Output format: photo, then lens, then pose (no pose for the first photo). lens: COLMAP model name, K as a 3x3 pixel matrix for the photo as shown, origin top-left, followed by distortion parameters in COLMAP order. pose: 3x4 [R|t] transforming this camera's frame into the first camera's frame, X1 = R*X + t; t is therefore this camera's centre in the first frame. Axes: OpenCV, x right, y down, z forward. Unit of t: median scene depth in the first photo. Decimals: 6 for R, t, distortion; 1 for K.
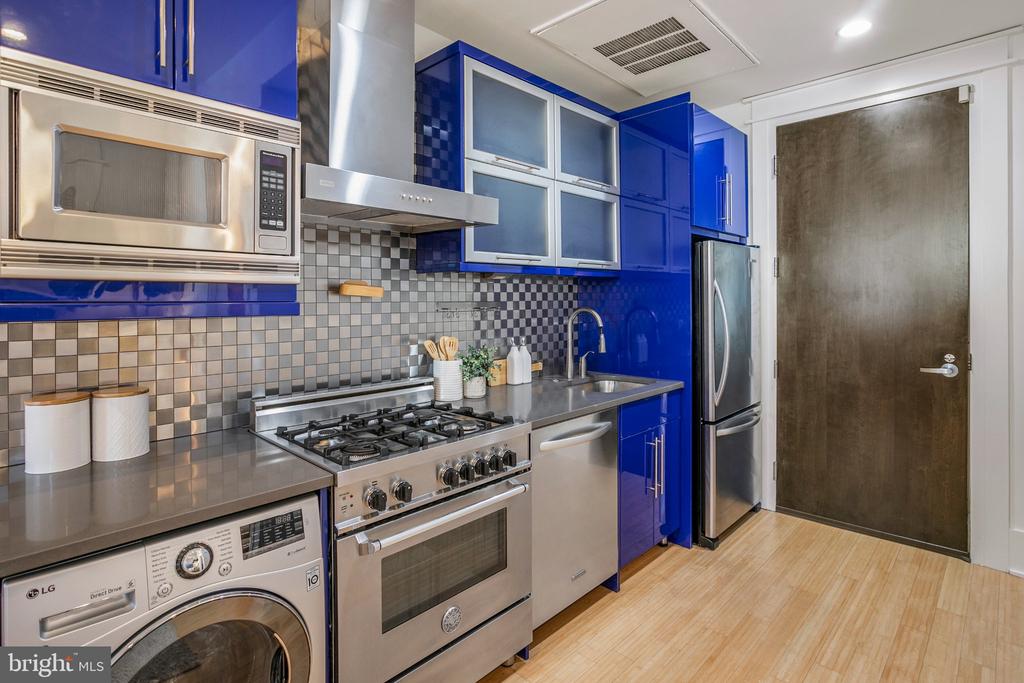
lens RADIAL K [[518.8, 0, 515.5], [0, 518.8, 301.6], [0, 0, 1]] dist [0.000491, 0.000784]
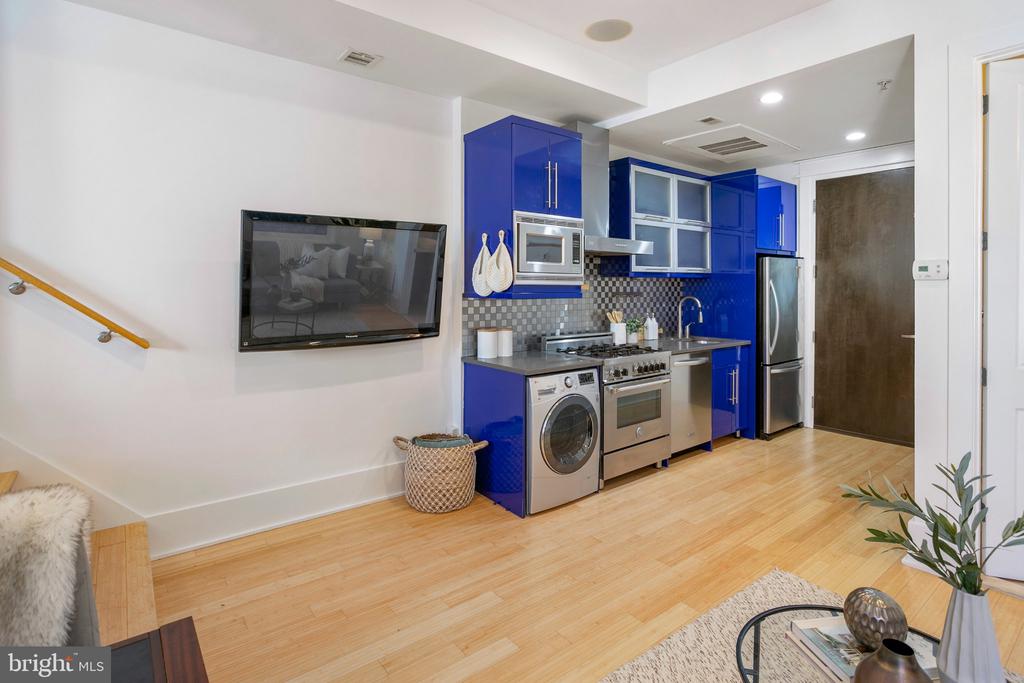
lens RADIAL K [[529.8, 0, 512.3], [0, 529.8, 286.8], [0, 0, 1]] dist [-0.000208, 0.000348]
pose [[0.991874, 0.008712, -0.126927, -0.238084], [-0.009157, 0.999954, -0.002926, -0.008886], [0.126896, 0.004064, 0.991908, -0.843638]]
